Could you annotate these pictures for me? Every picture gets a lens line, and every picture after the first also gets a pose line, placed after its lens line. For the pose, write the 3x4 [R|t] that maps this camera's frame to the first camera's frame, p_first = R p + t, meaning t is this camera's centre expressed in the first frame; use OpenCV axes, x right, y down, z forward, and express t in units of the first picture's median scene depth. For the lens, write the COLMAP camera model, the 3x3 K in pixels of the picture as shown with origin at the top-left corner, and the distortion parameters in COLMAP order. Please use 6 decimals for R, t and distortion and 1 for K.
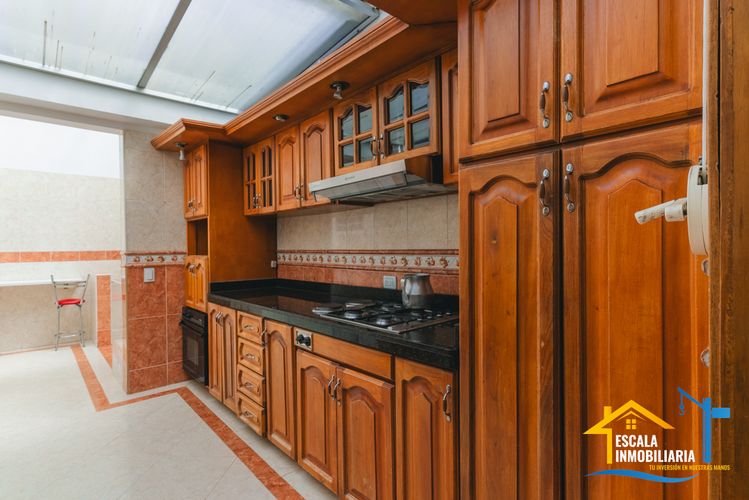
lens RADIAL K [[363.3, 0, 367.6], [0, 363.3, 253.2], [0, 0, 1]] dist [0.001965, -0.002009]
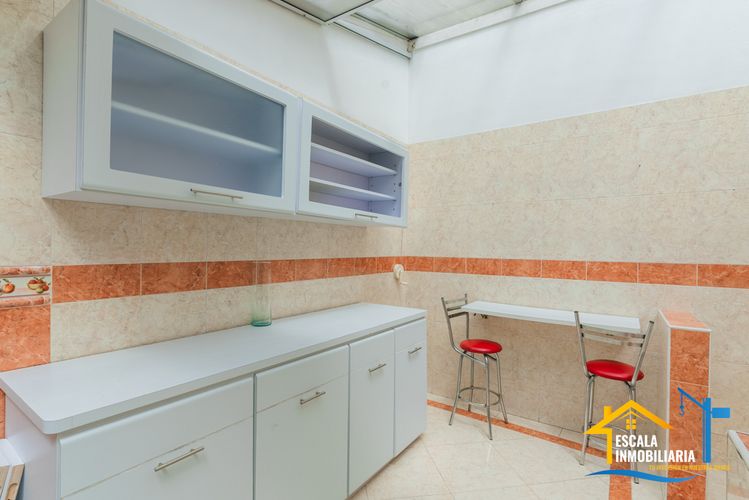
lens RADIAL K [[363.3, 0, 372.8], [0, 363.3, 248.8], [0, 0, 1]] dist [0.001965, -0.002009]
pose [[0.222473, 0.021172, -0.974709, -0.421749], [-0.022012, 0.999618, 0.016689, -0.025433], [0.974690, 0.017742, 0.222855, 0.576750]]
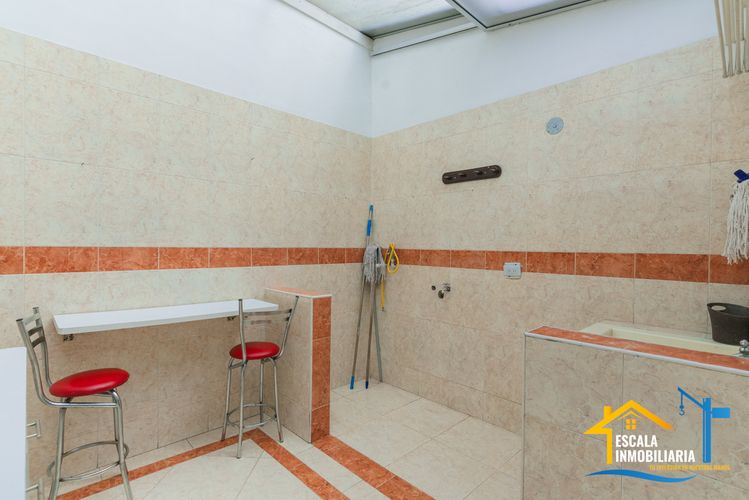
lens RADIAL K [[363.3, 0, 381.4], [0, 363.3, 248.1], [0, 0, 1]] dist [0.001965, -0.002009]
pose [[0.998724, 0.025289, 0.043721, -0.662176], [-0.025198, 0.999679, -0.002640, -0.008675], [-0.043774, 0.001535, 0.999040, 0.490028]]
